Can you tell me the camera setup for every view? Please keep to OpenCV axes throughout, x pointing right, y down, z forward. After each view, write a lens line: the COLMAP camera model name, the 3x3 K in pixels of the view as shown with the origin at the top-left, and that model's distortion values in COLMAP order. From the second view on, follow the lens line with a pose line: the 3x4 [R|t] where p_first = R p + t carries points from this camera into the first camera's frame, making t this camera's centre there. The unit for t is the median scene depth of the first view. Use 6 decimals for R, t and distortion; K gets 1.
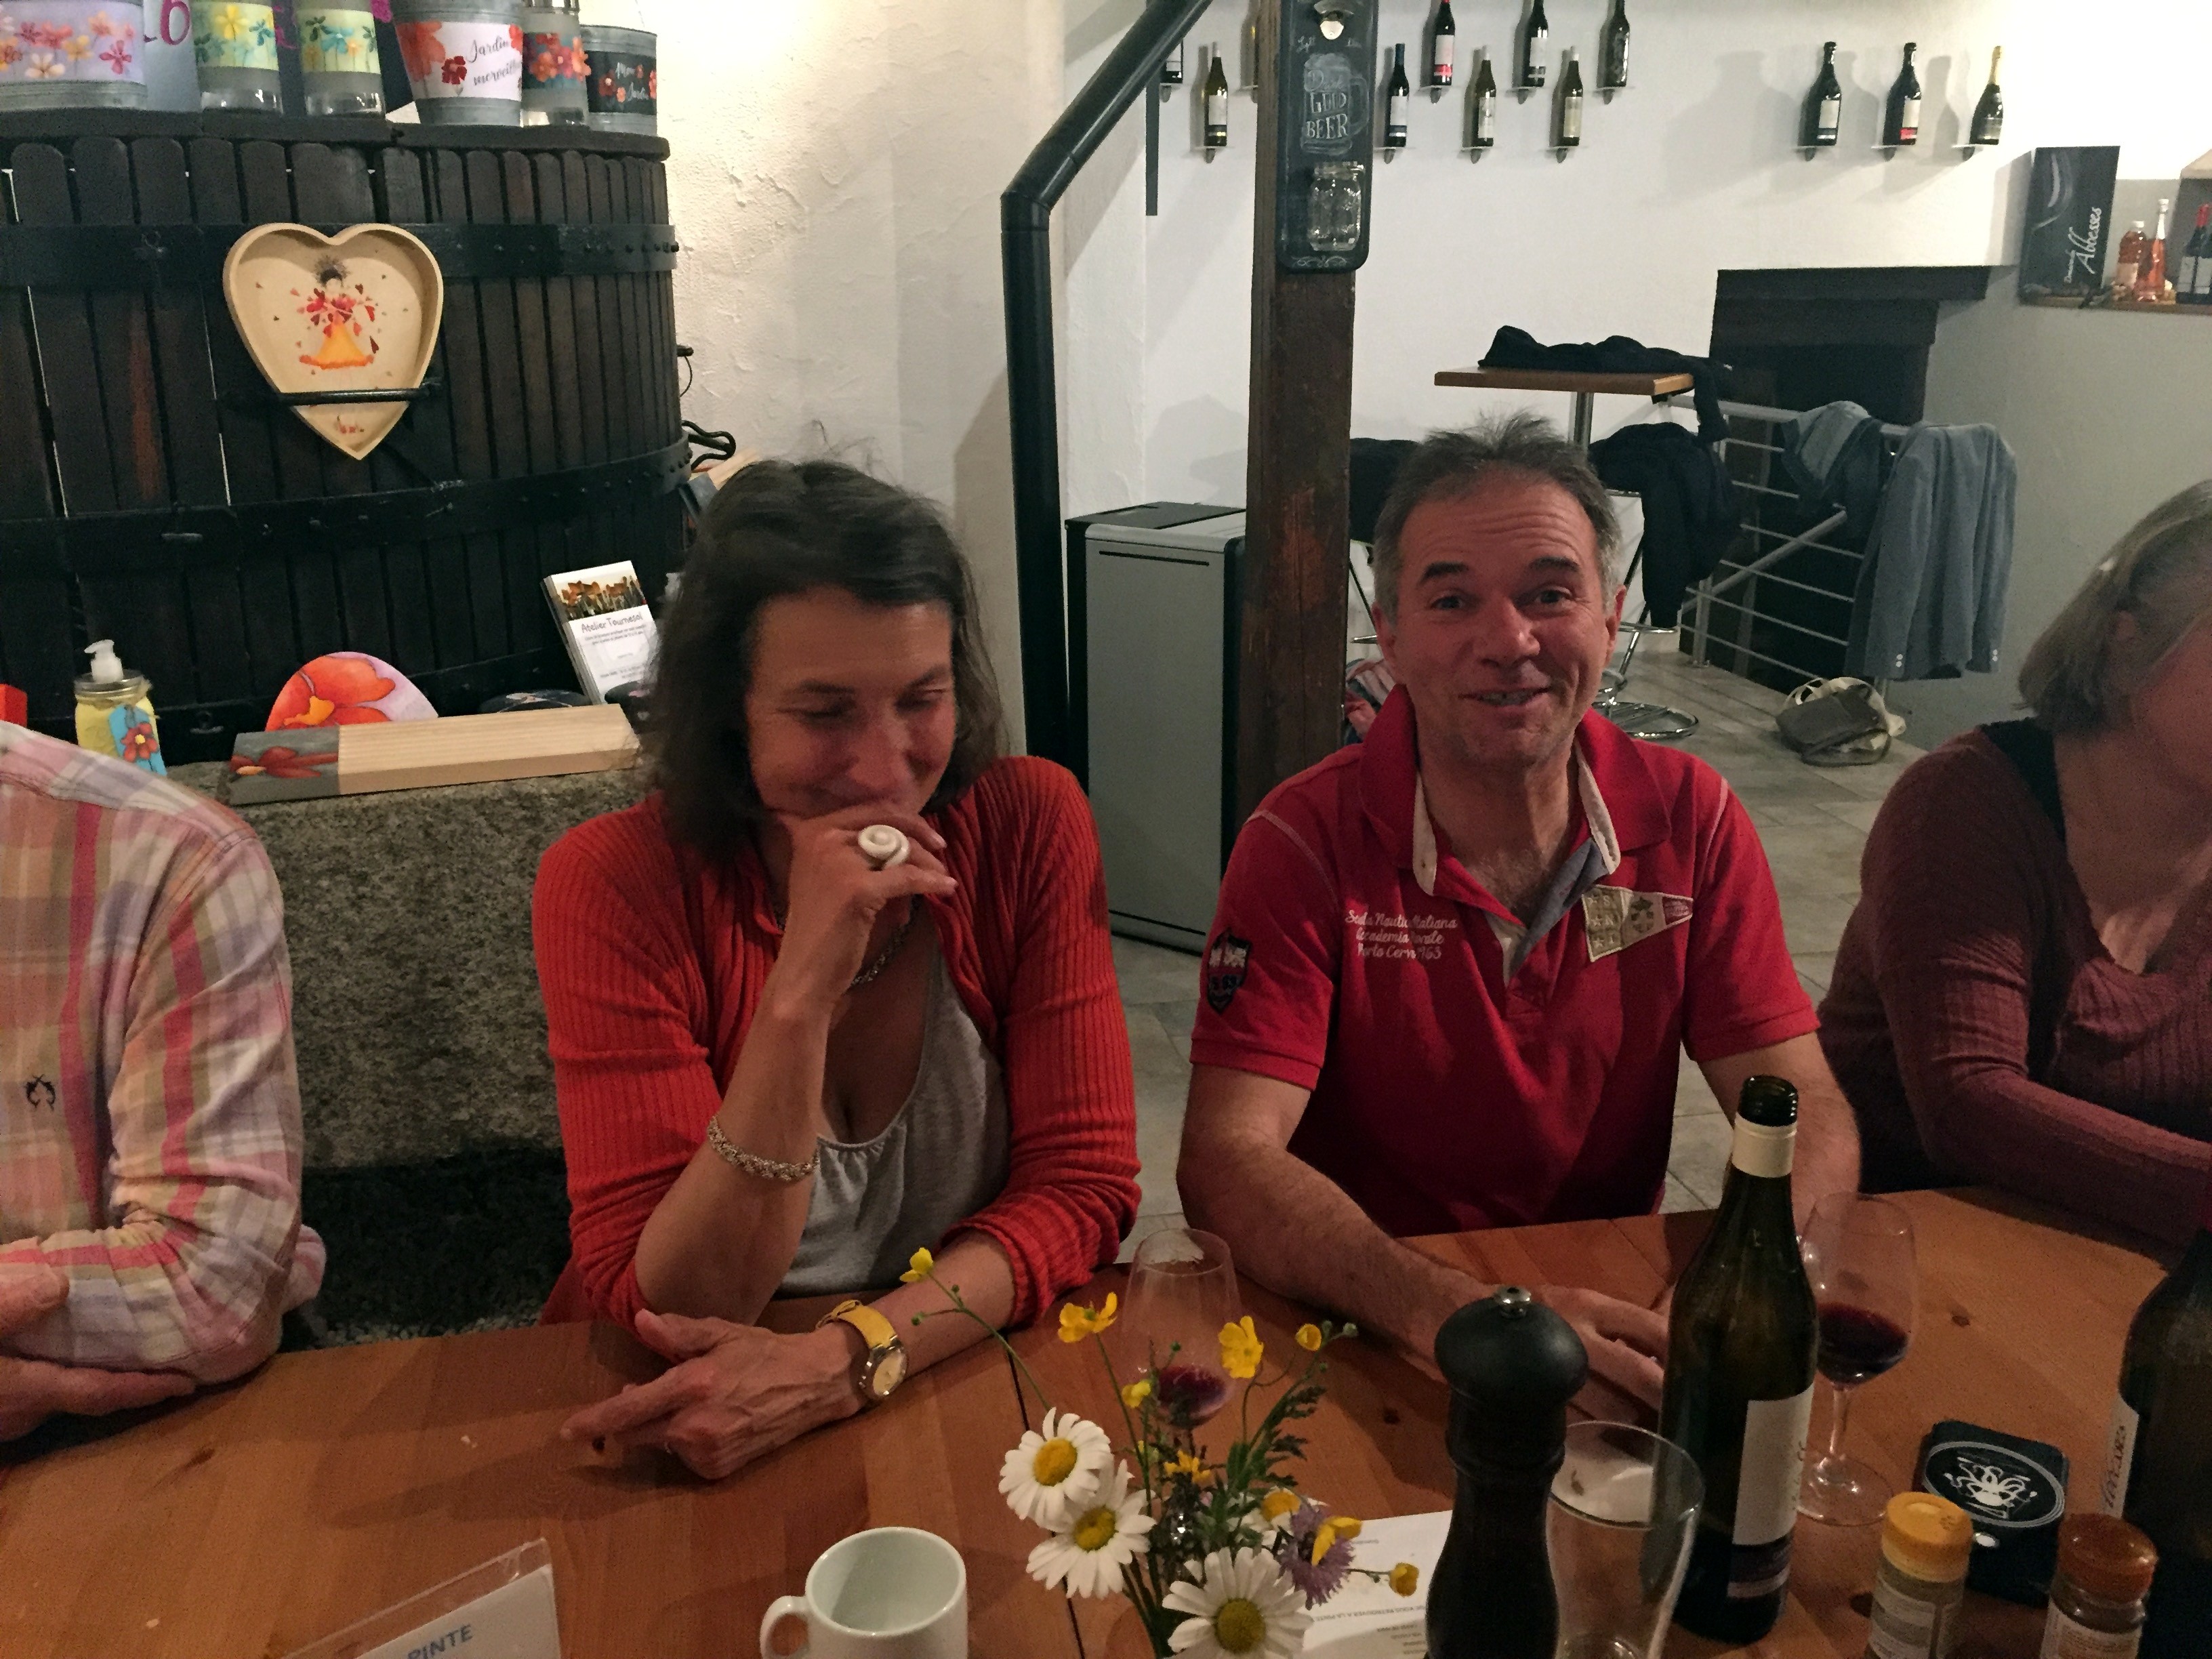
lens RADIAL K [[1889.2, 0, 1121.2], [0, 1889.2, 820.6], [0, 0, 1]] dist [0.077301, -0.102550]
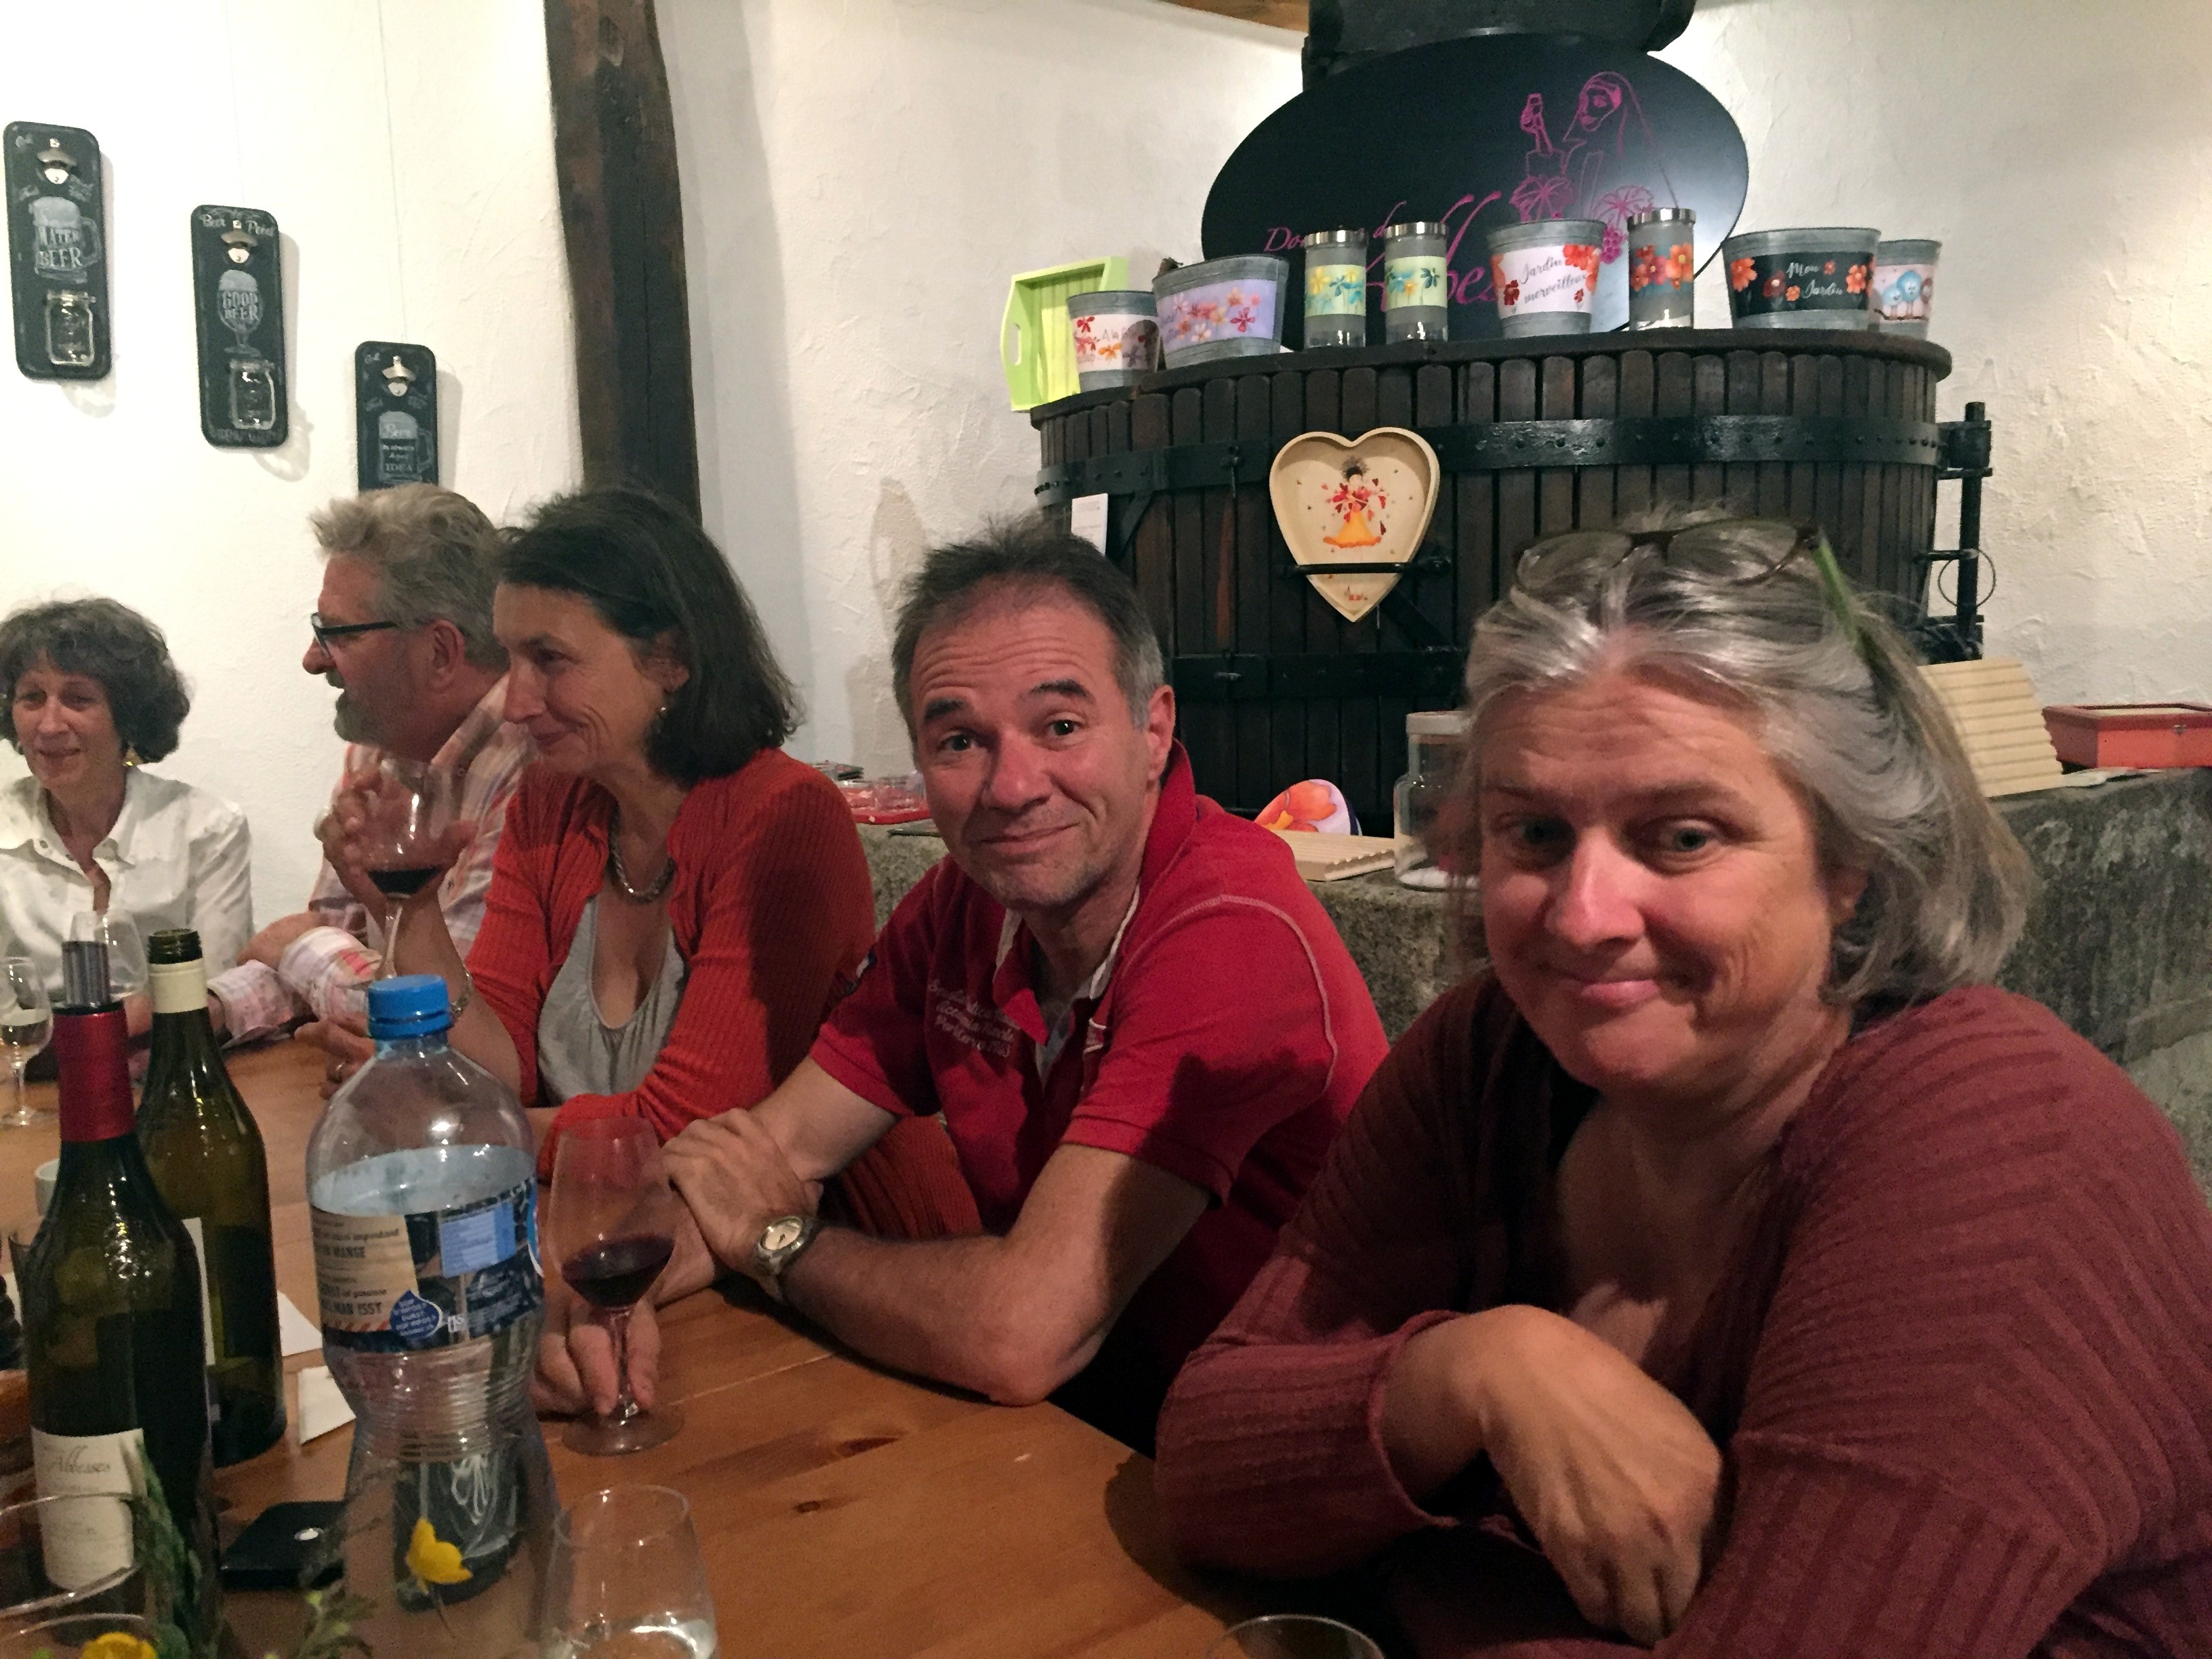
lens RADIAL K [[1889.2, 0, 1094.6], [0, 1889.2, 830.8], [0, 0, 1]] dist [0.077301, -0.102550]
pose [[0.441884, 0.100014, -0.891480, 0.670615], [-0.241468, 0.970348, -0.010828, -0.011837], [0.863963, 0.220049, 0.452931, 0.397325]]
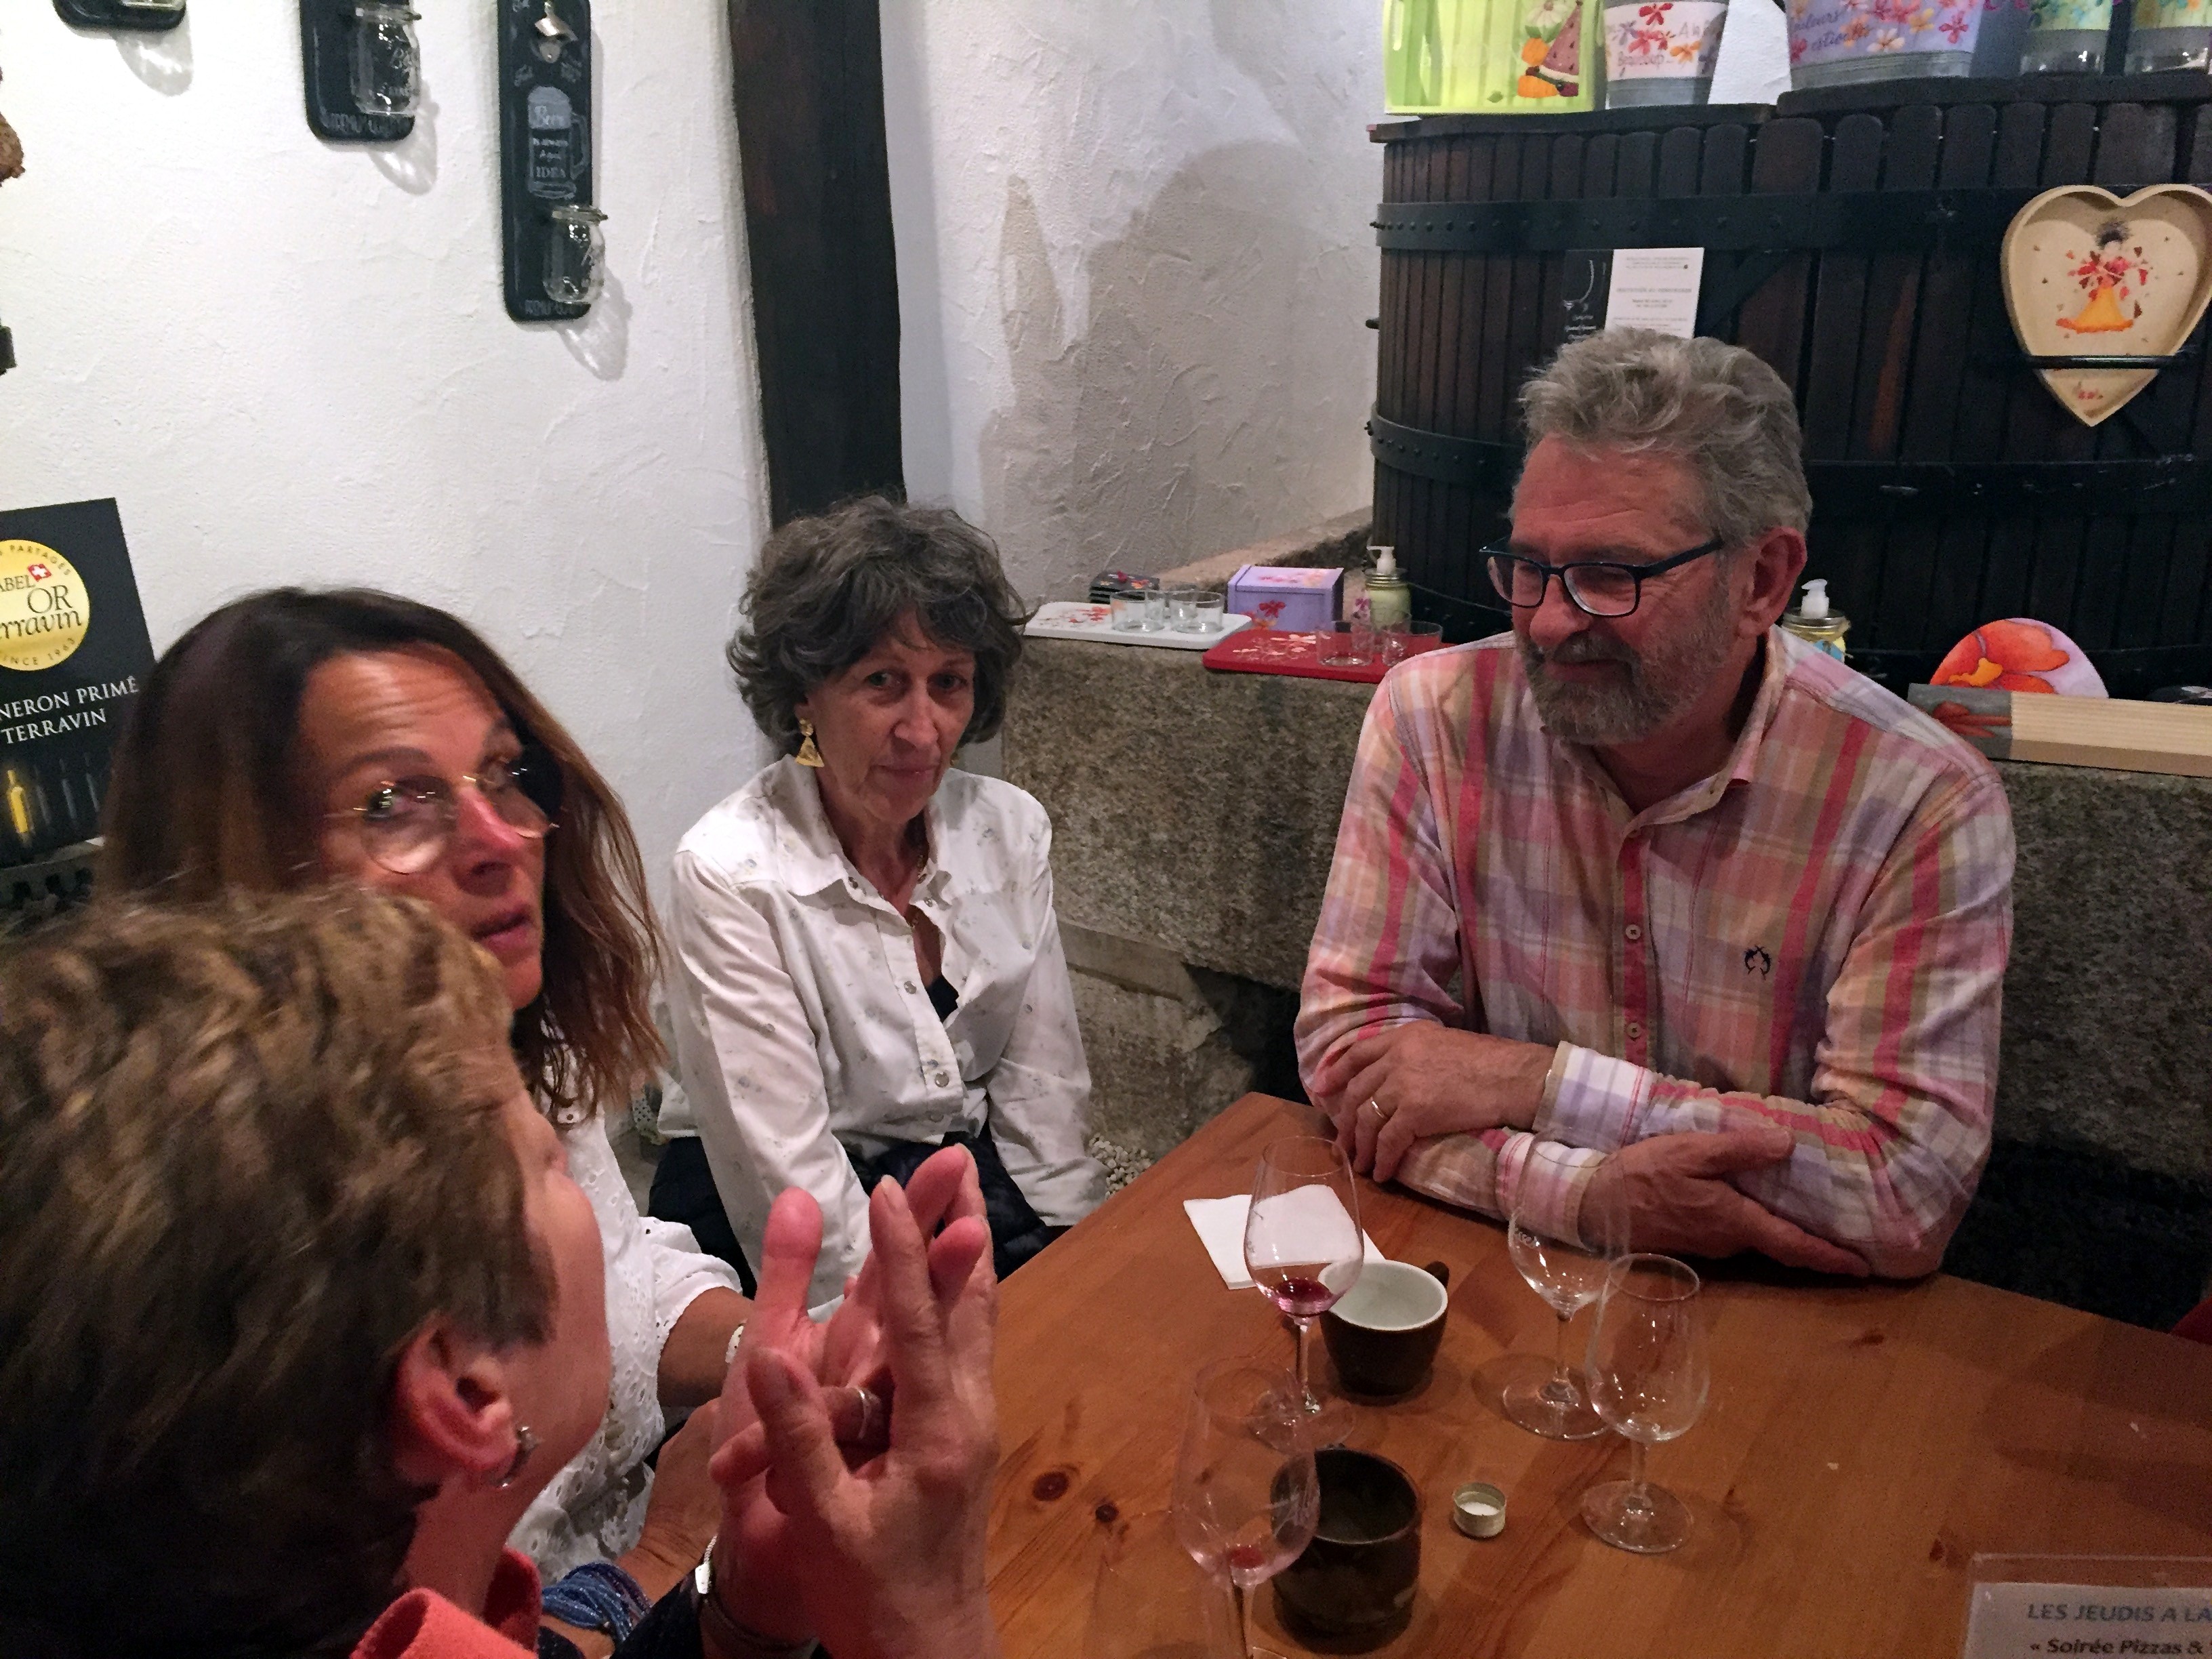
lens RADIAL K [[1889.2, 0, 1103.9], [0, 1889.2, 820.4], [0, 0, 1]] dist [0.077301, -0.102550]
pose [[0.712244, 0.205693, -0.671118, -0.067258], [-0.195760, 0.976374, 0.091496, 0.018755], [0.674082, 0.066210, 0.735683, -0.052596]]
